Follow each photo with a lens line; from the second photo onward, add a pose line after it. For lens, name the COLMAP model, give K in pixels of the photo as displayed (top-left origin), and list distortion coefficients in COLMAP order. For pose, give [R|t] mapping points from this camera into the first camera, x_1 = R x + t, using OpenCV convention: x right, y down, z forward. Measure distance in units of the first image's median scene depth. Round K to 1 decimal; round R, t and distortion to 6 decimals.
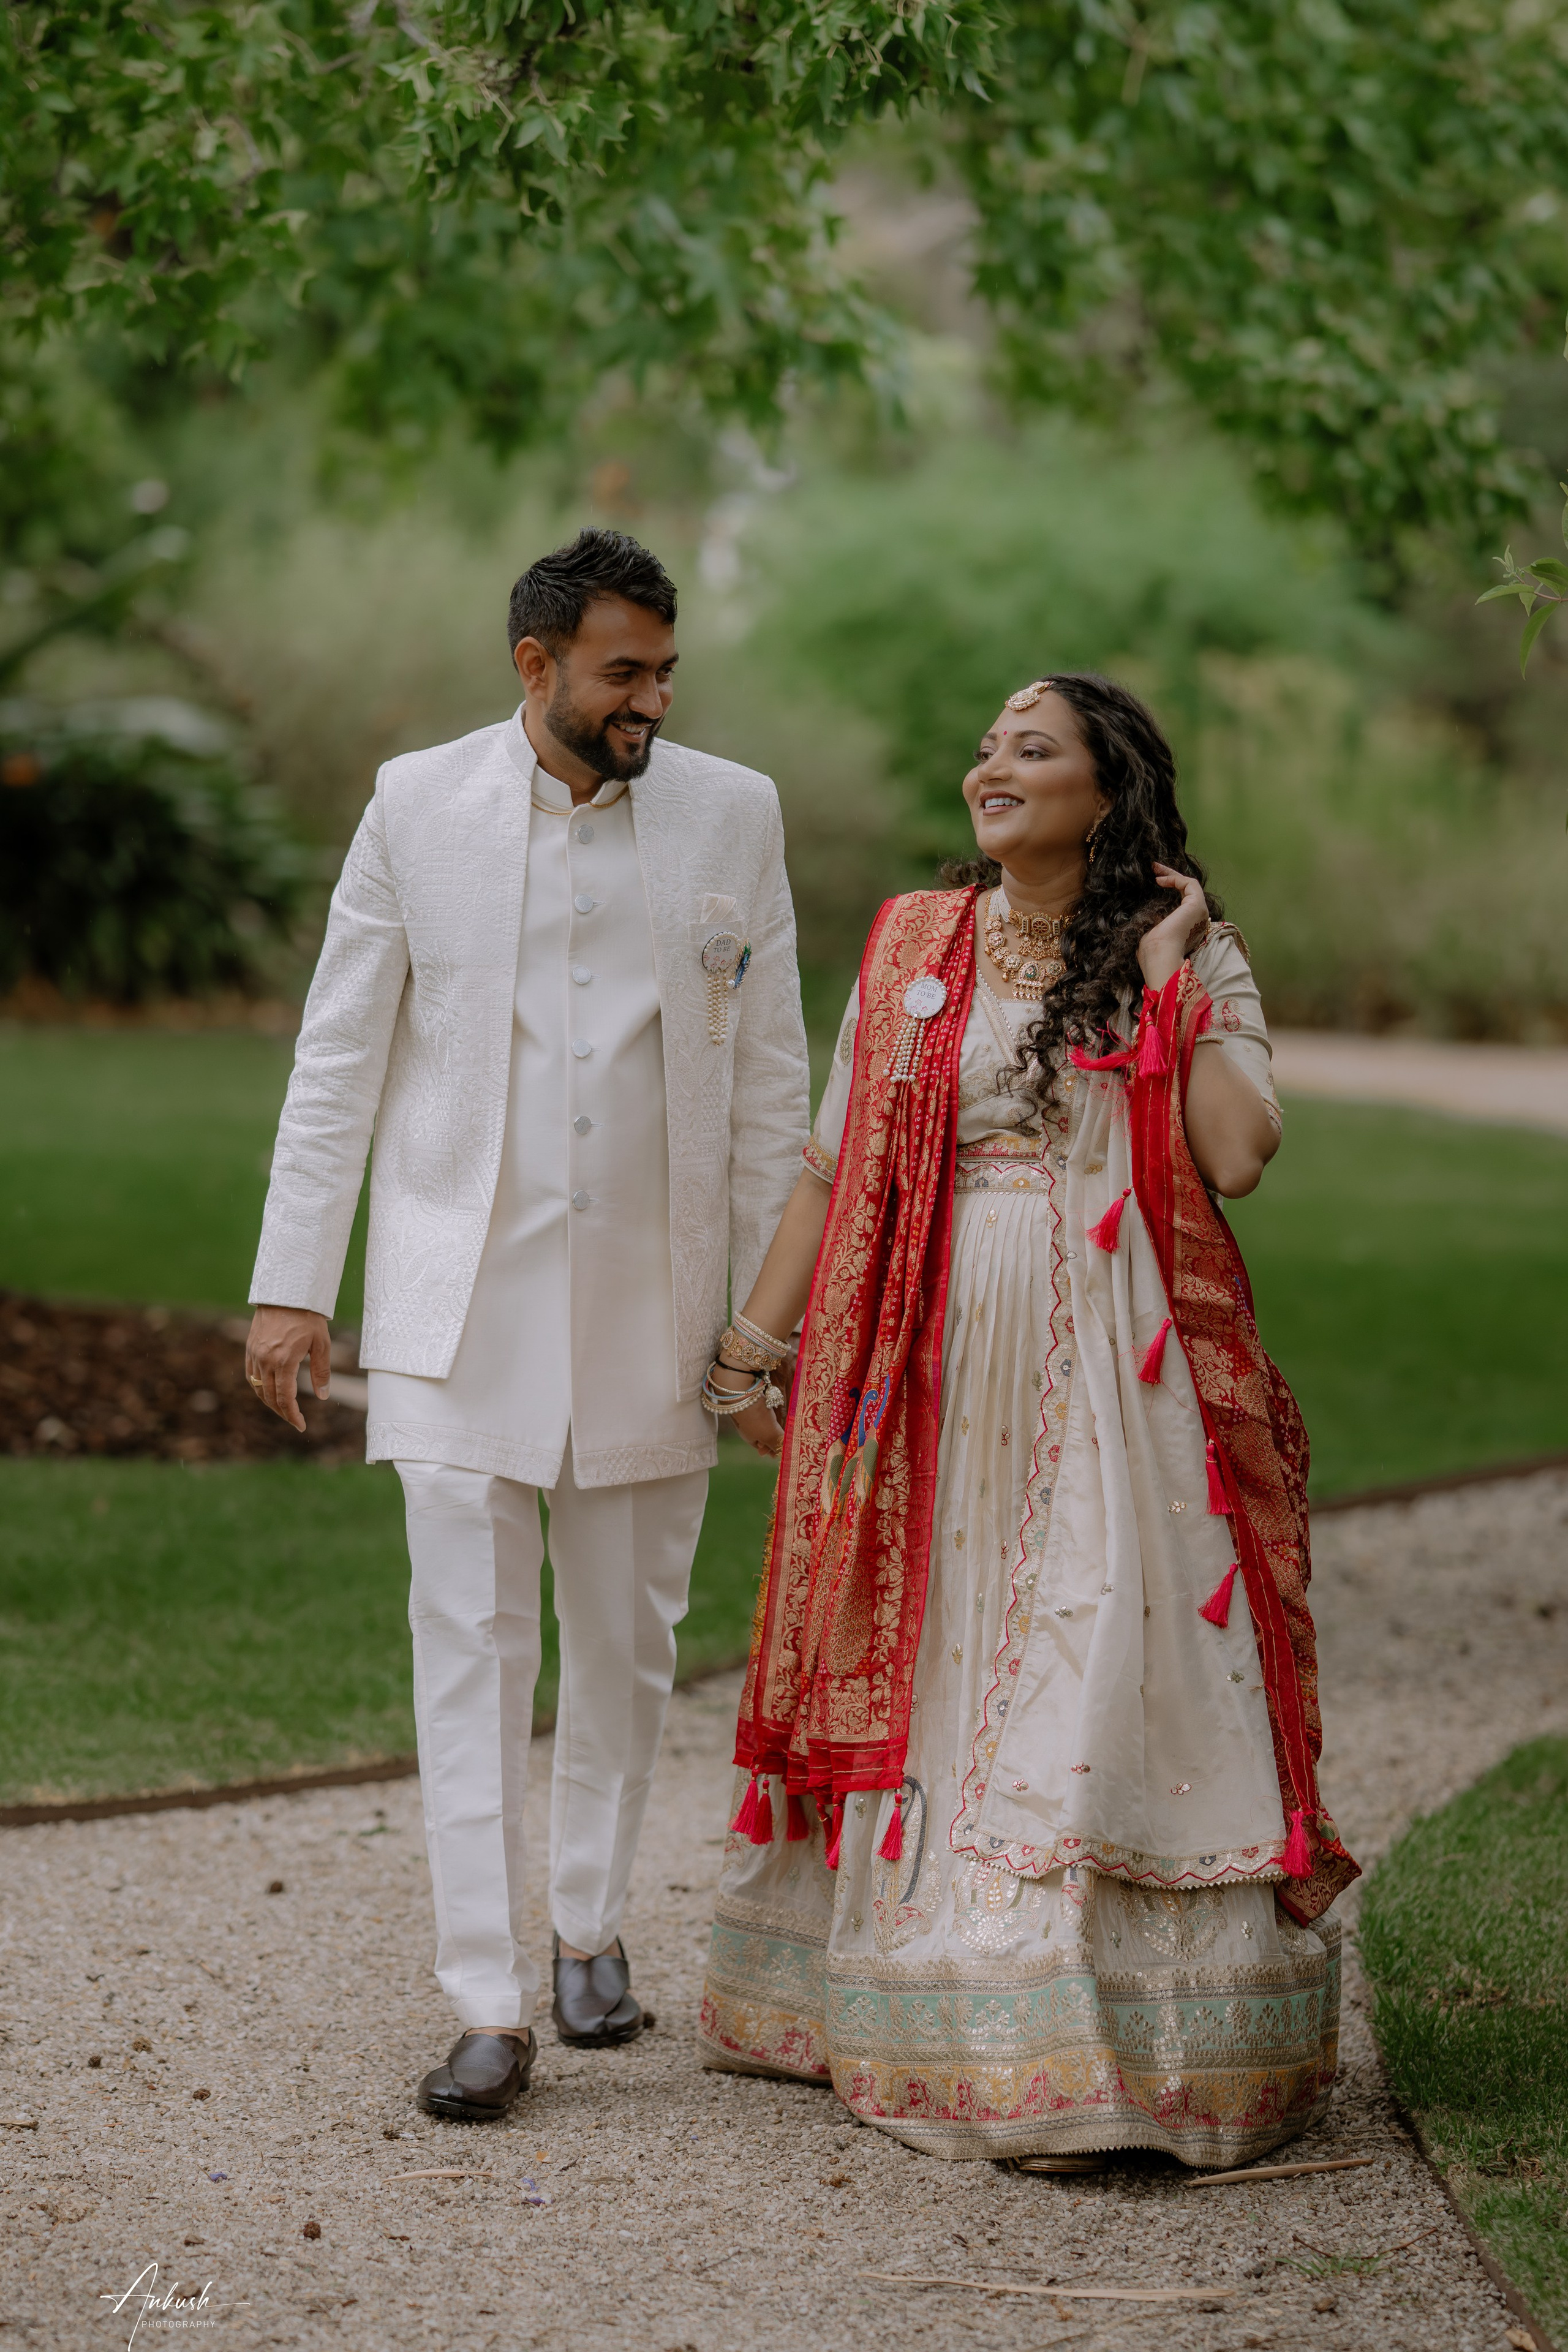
lens RADIAL K [[8697.0, 0, 784.0], [0, 8697.0, 1176.0], [0, 0, 1]] dist [0.807987, -1.201821]
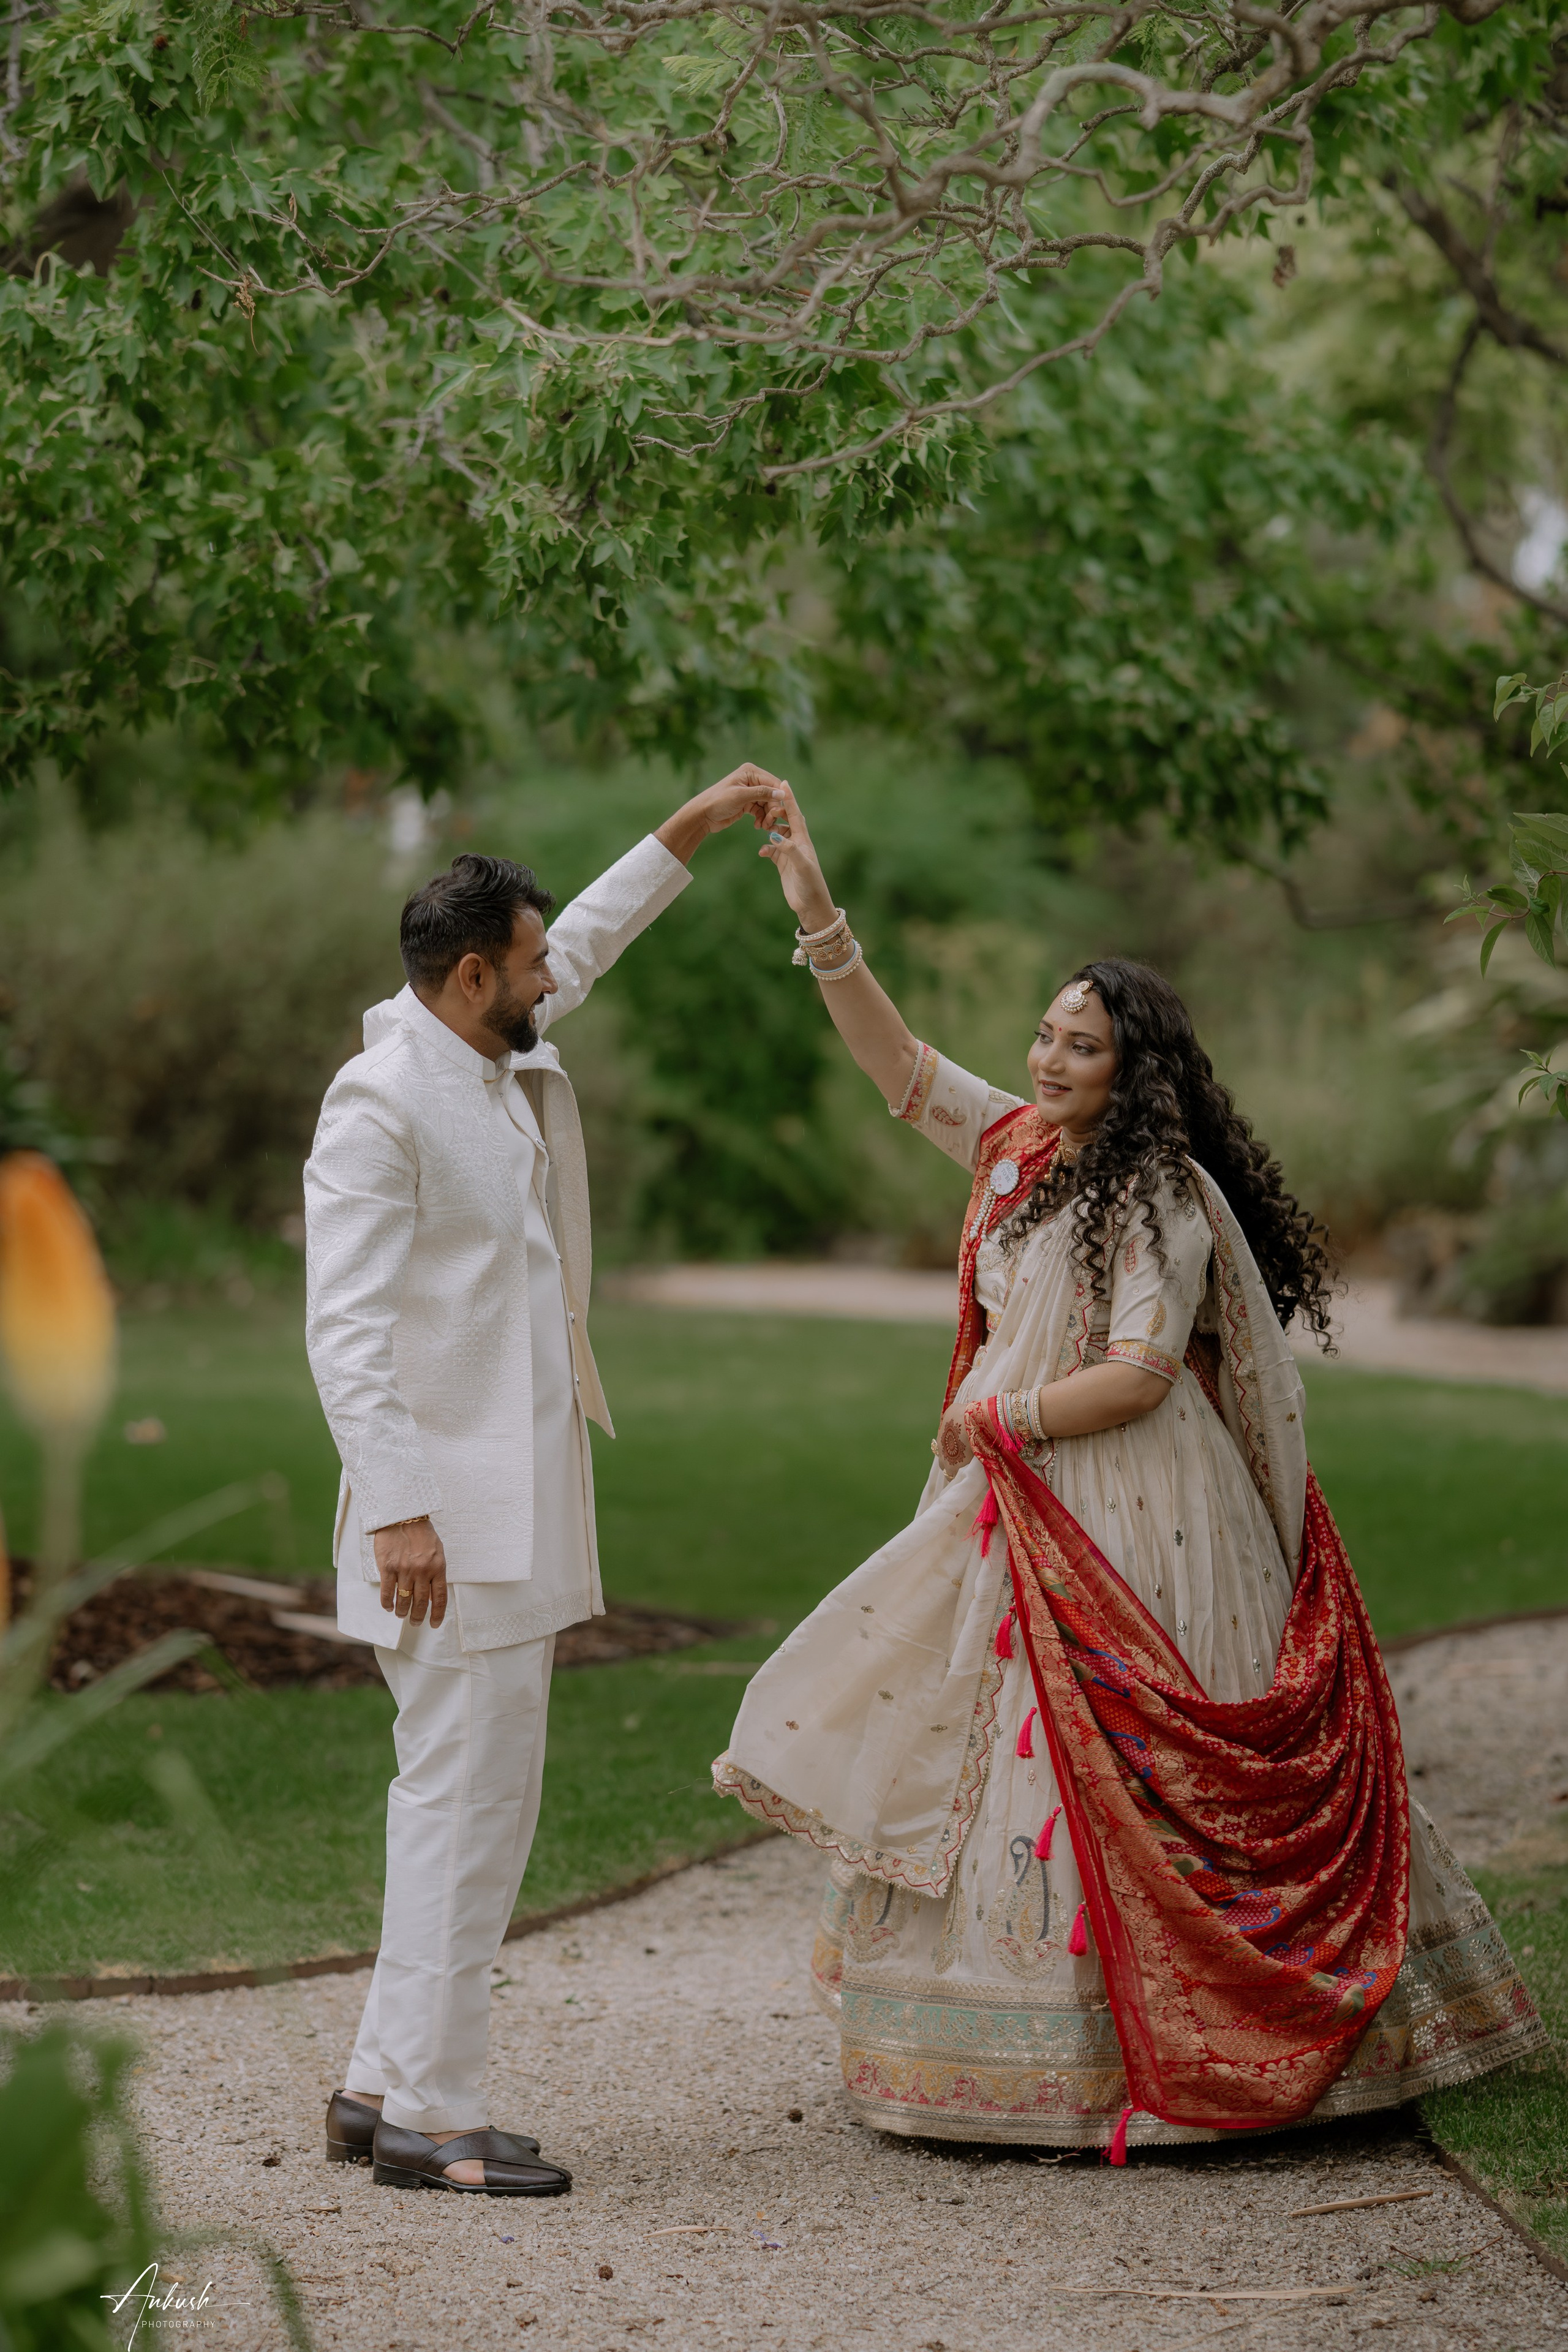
lens RADIAL K [[8697.0, 0, 784.0], [0, 8697.0, 1176.0], [0, 0, 1]] dist [0.807987, -1.201821]
pose [[0.998105, -0.038754, 0.047797, -0.061192], [0.040129, 0.998798, -0.028145, 0.001061], [-0.046648, 0.030010, 0.998460, -0.181900]]
